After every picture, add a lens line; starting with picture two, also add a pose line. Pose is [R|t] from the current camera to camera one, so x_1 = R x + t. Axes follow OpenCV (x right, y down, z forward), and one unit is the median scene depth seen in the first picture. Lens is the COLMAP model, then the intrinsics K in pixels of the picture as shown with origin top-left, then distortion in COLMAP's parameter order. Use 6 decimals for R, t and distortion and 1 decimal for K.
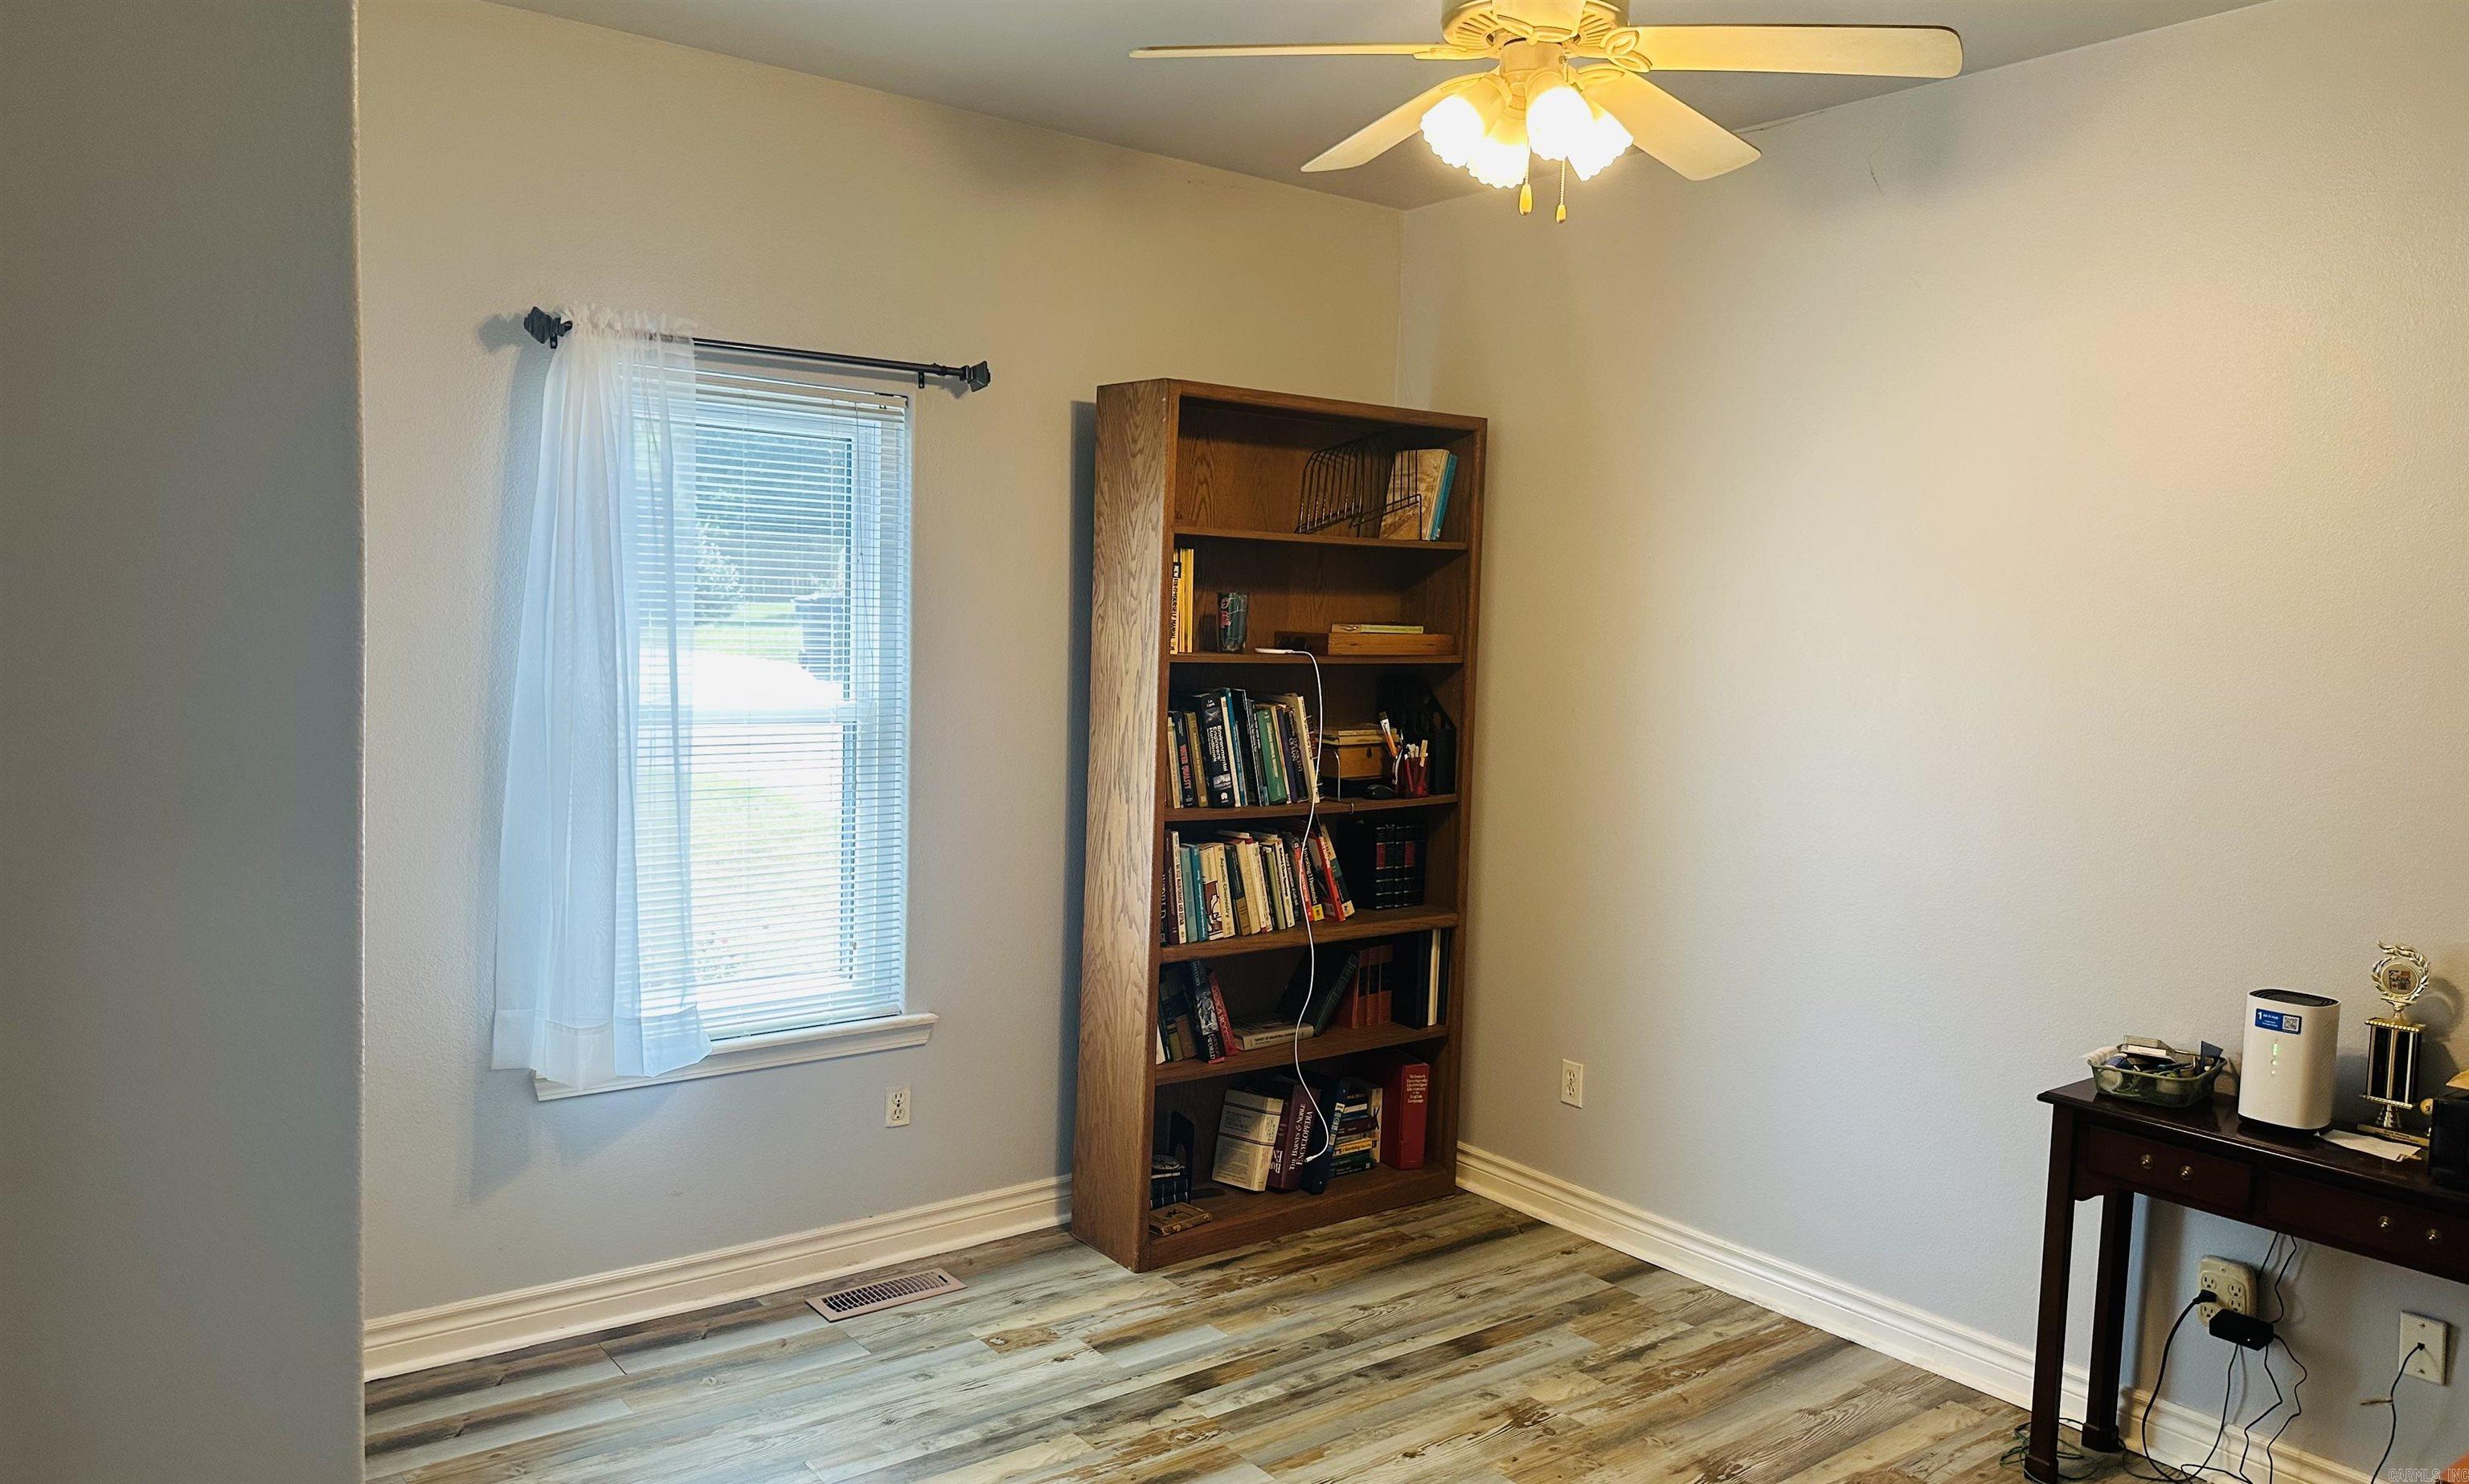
lens RADIAL K [[1717.3, 0, 1234.5], [0, 1717.3, 742.9], [0, 0, 1]] dist [-0.004855, -0.001958]
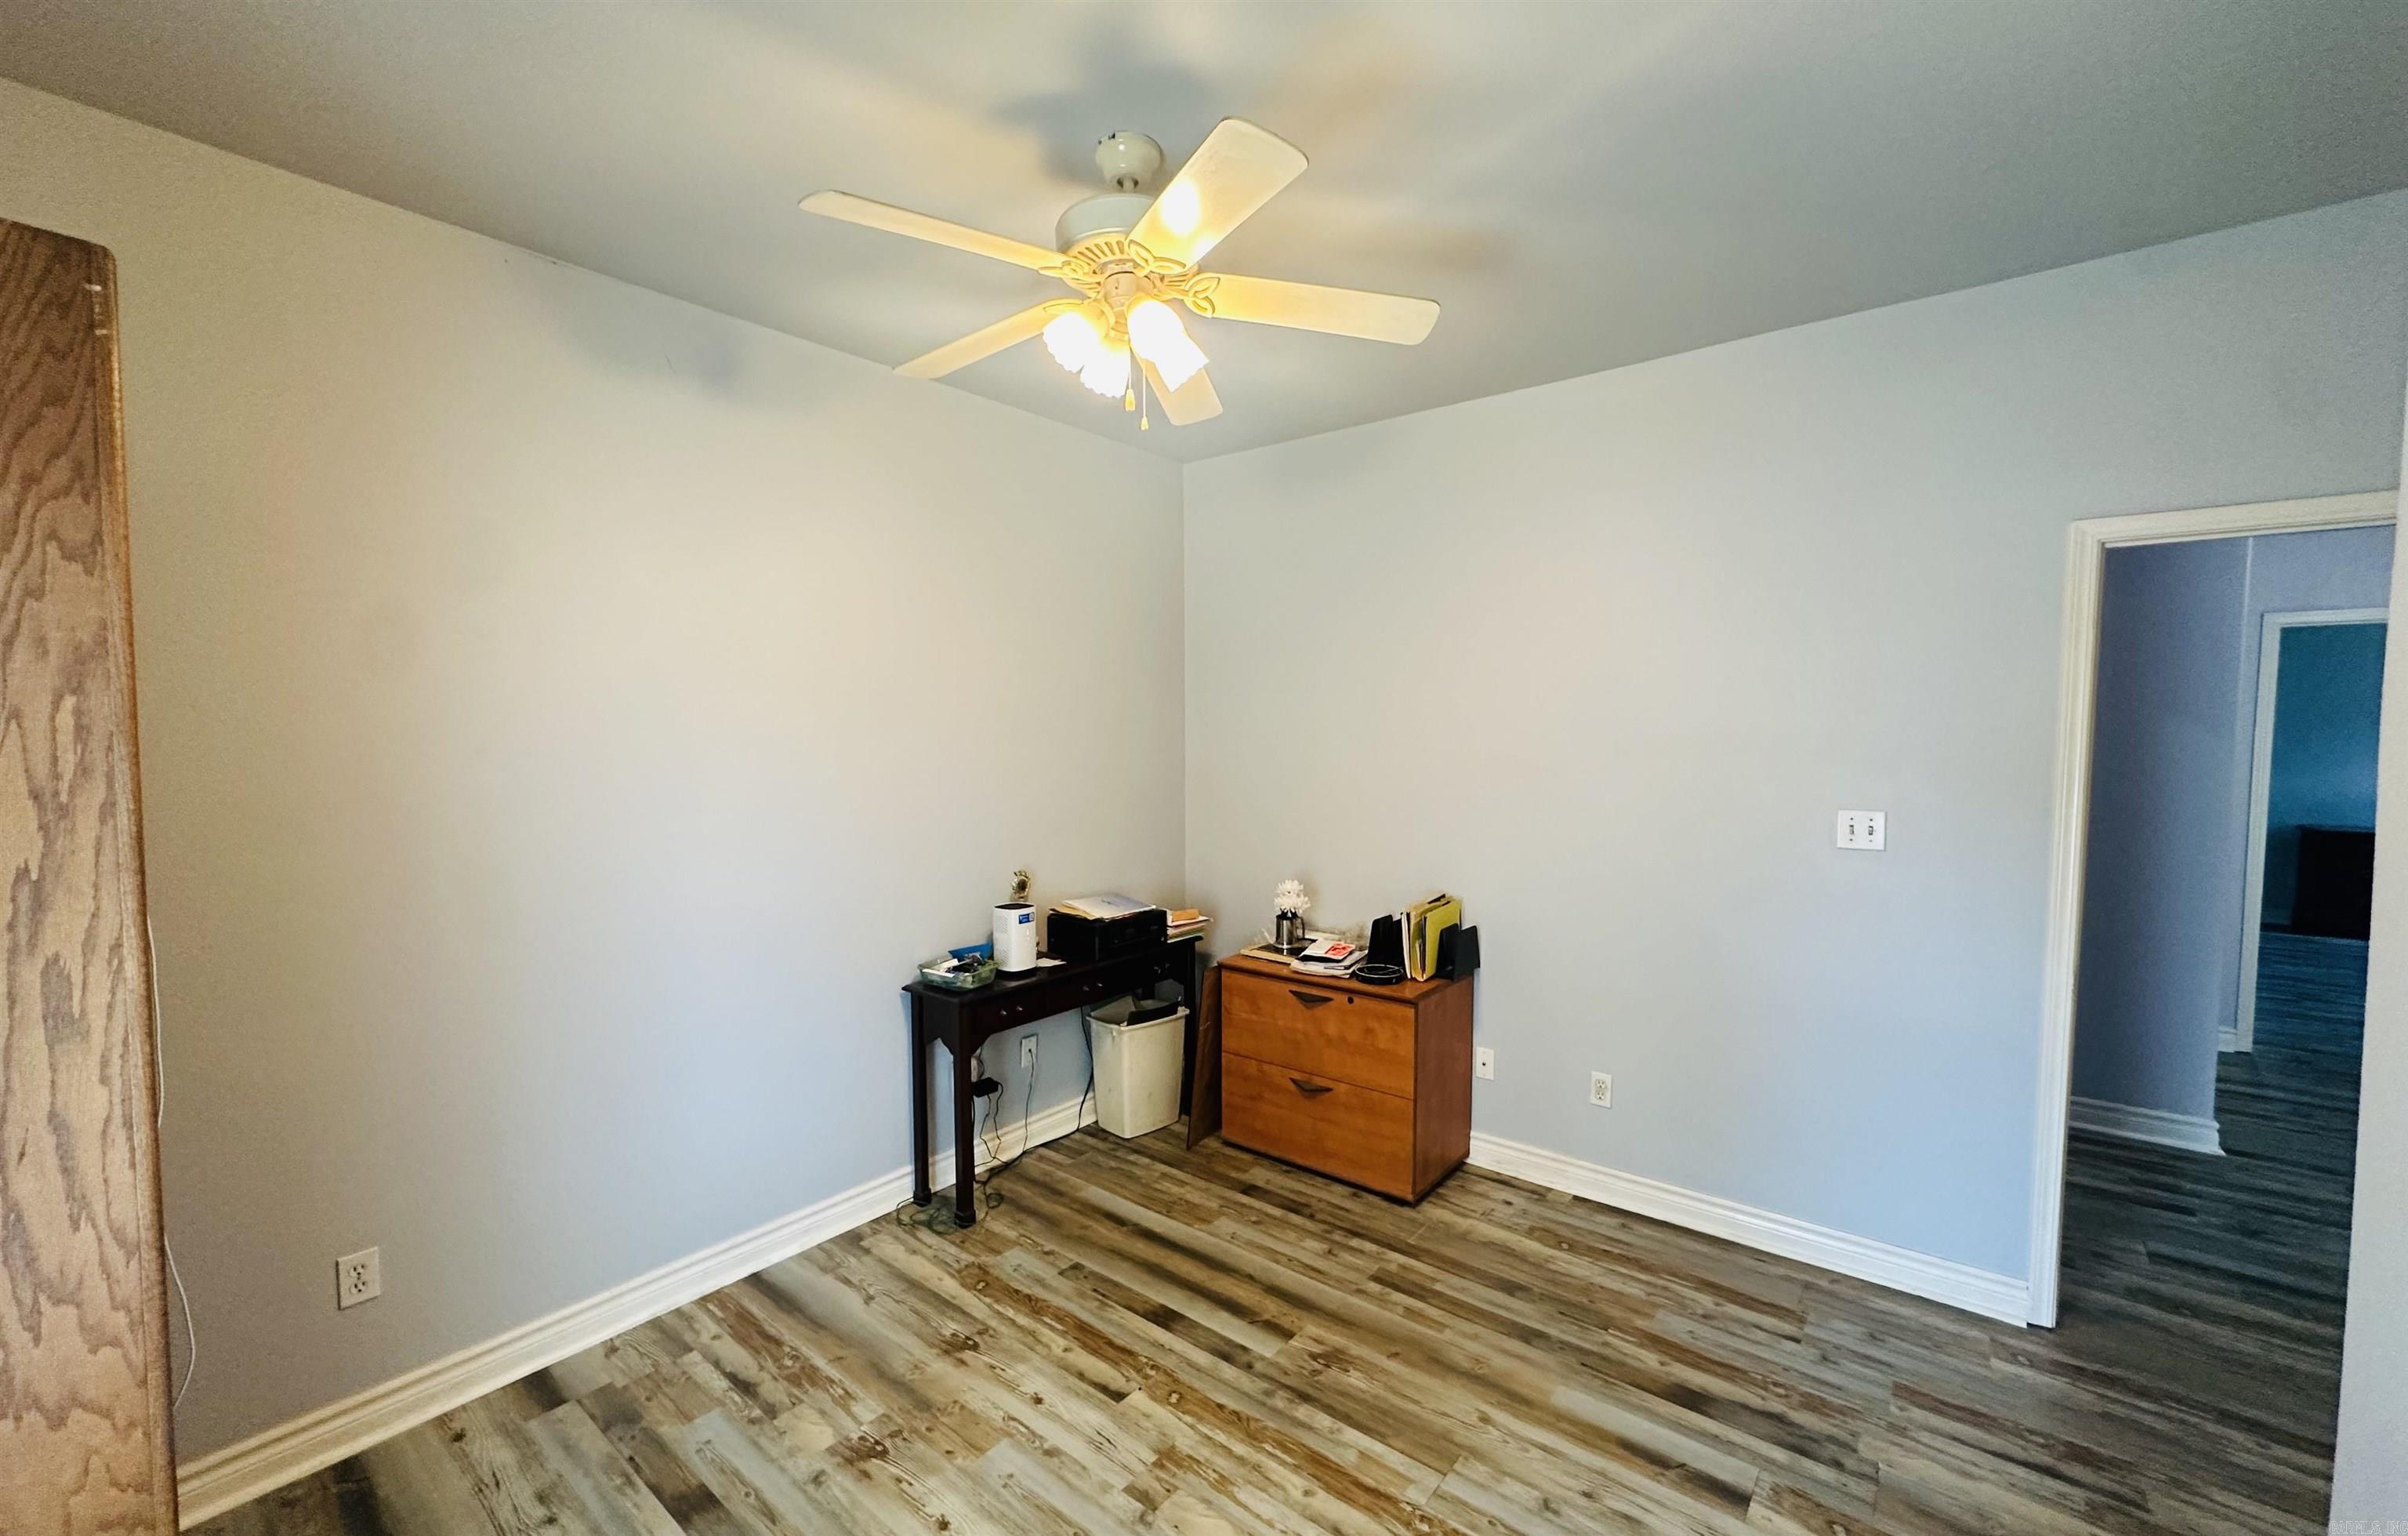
lens RADIAL K [[961.4, 0, 1204.3], [0, 961.4, 778.0], [0, 0, 1]] dist [0.002213, 0.000434]
pose [[-0.236002, -0.081501, 0.968329, -0.412725], [0.067943, 0.992654, 0.100107, -0.078638], [-0.969374, 0.089417, -0.228731, 0.820552]]
